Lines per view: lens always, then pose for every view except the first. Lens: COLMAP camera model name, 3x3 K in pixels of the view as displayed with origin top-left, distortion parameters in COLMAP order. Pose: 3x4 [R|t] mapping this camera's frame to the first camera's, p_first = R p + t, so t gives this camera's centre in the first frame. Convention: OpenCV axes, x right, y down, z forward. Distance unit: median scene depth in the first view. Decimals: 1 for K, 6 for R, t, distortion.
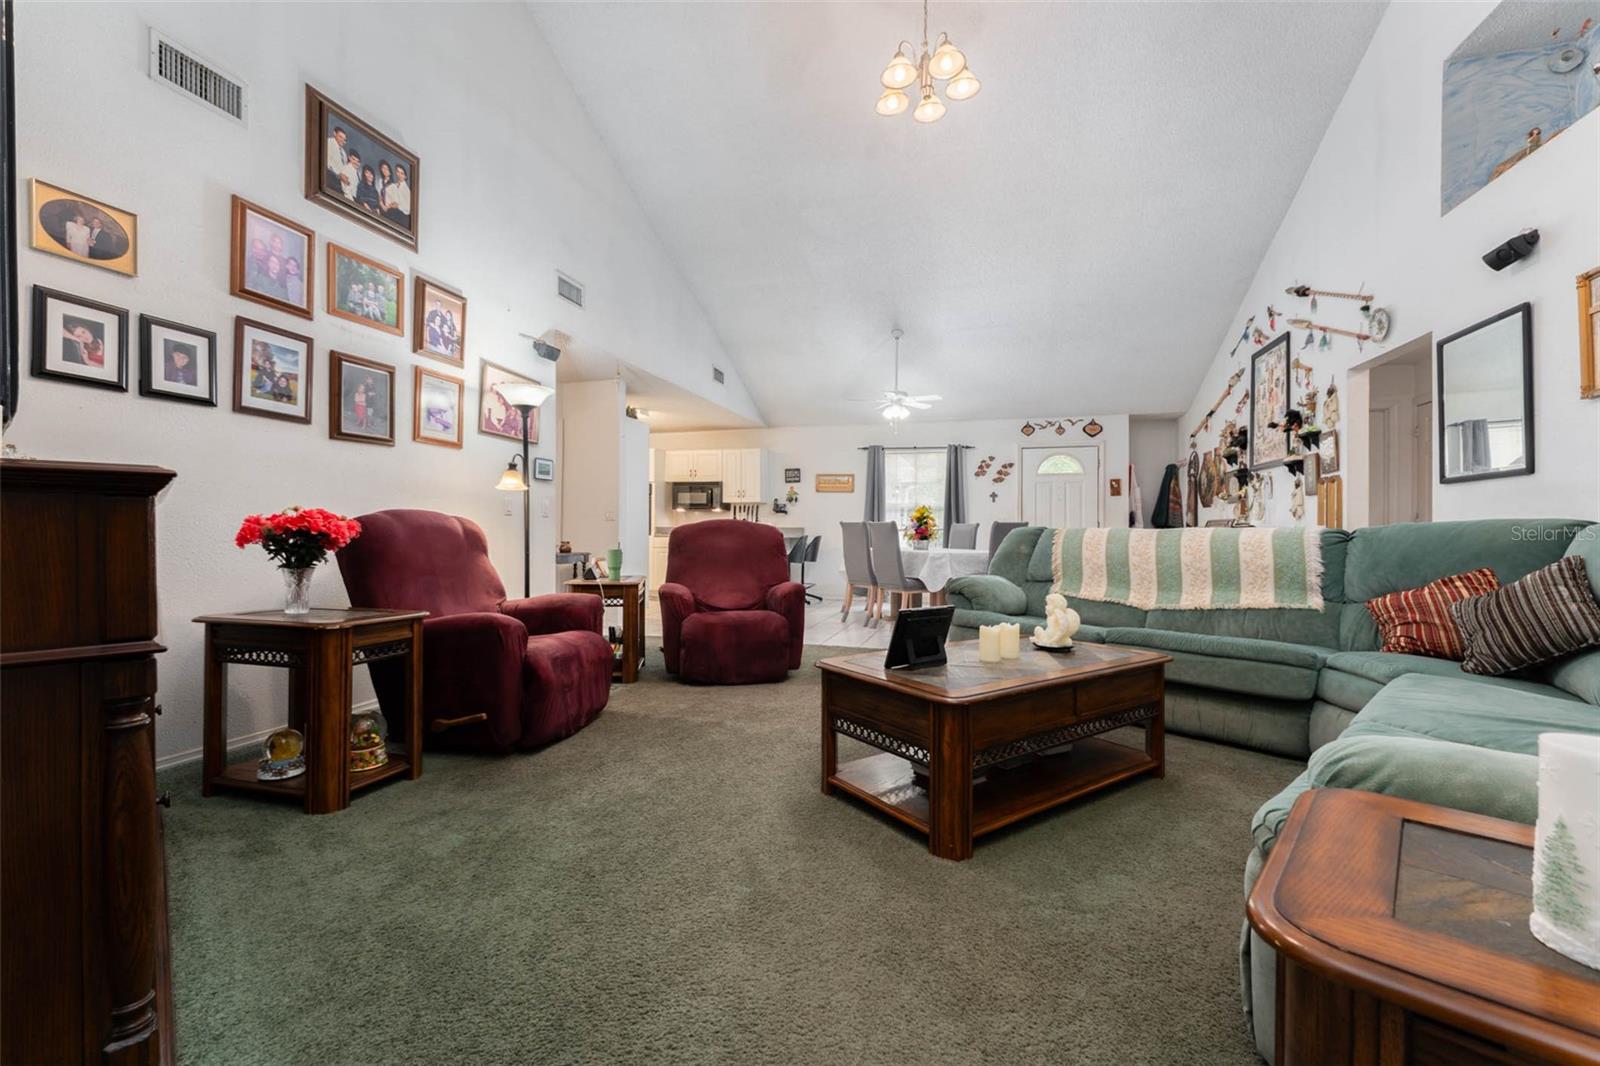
lens RADIAL K [[657.5, 0, 812.5], [0, 657.5, 527.9], [0, 0, 1]] dist [-0.007501, 0.000794]
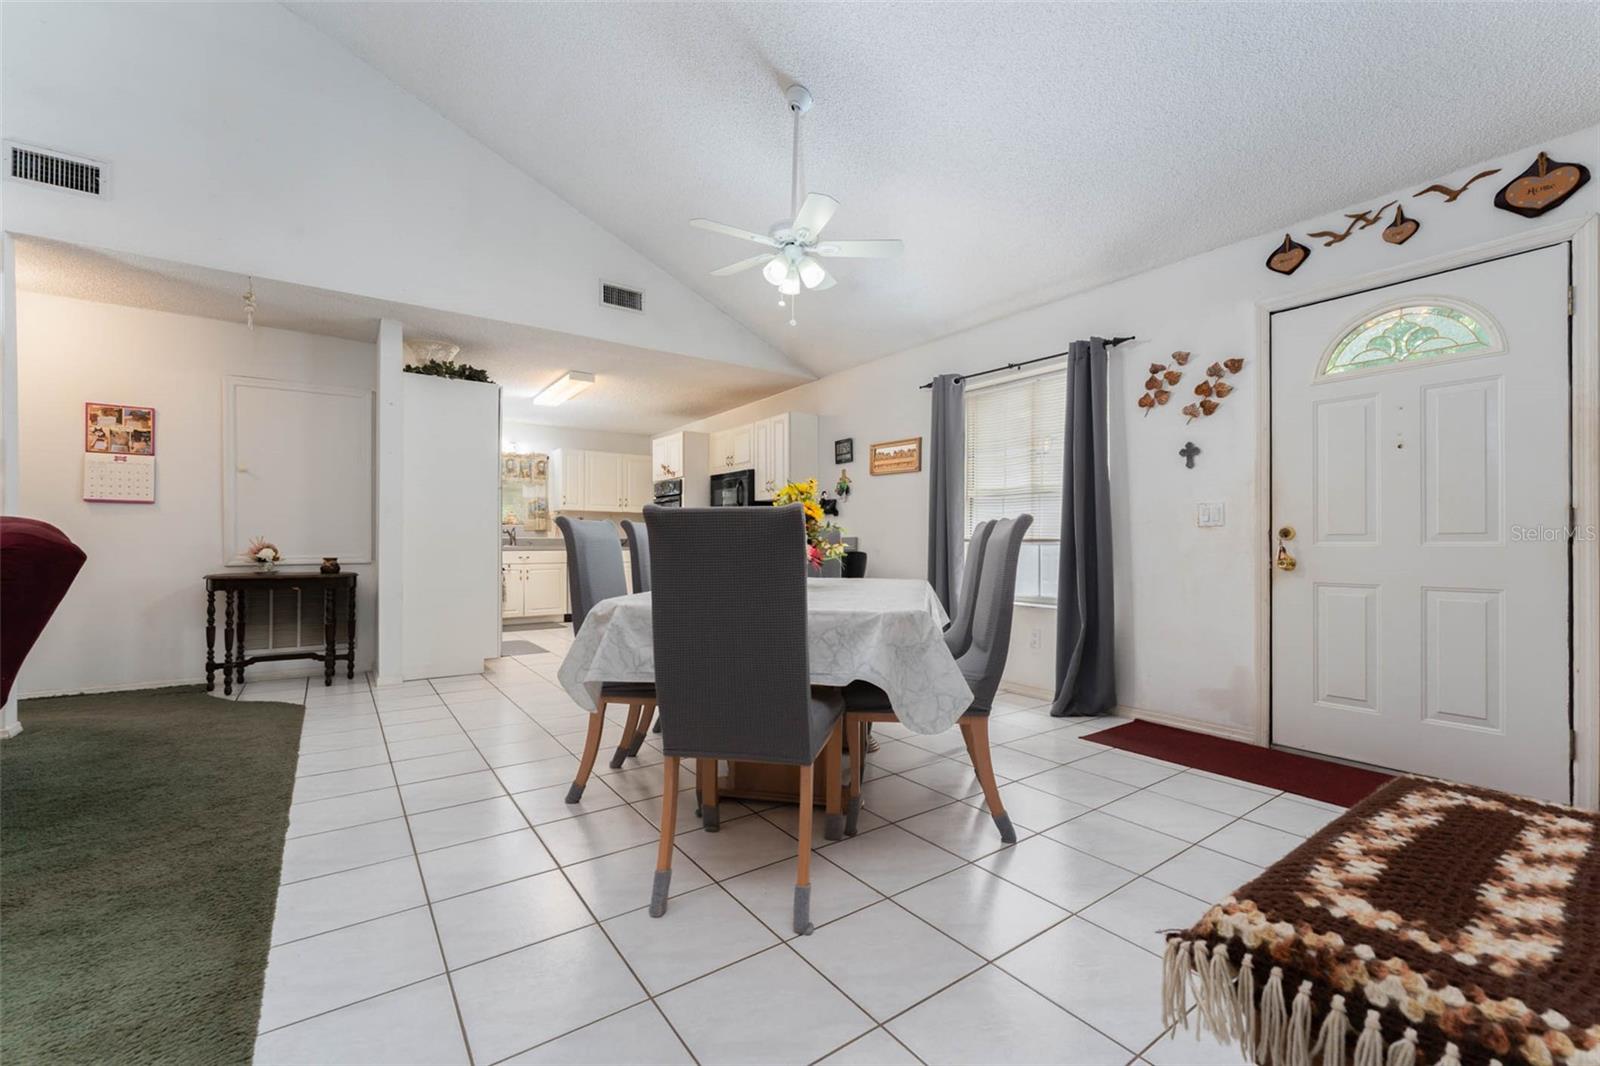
lens RADIAL K [[657.5, 0, 791.5], [0, 657.5, 537.5], [0, 0, 1]] dist [-0.007501, 0.000794]
pose [[0.768335, -0.007753, -0.640001, 0.345715], [0.003470, 0.999962, -0.007948, 0.004275], [0.640038, 0.003886, 0.768333, 0.554482]]
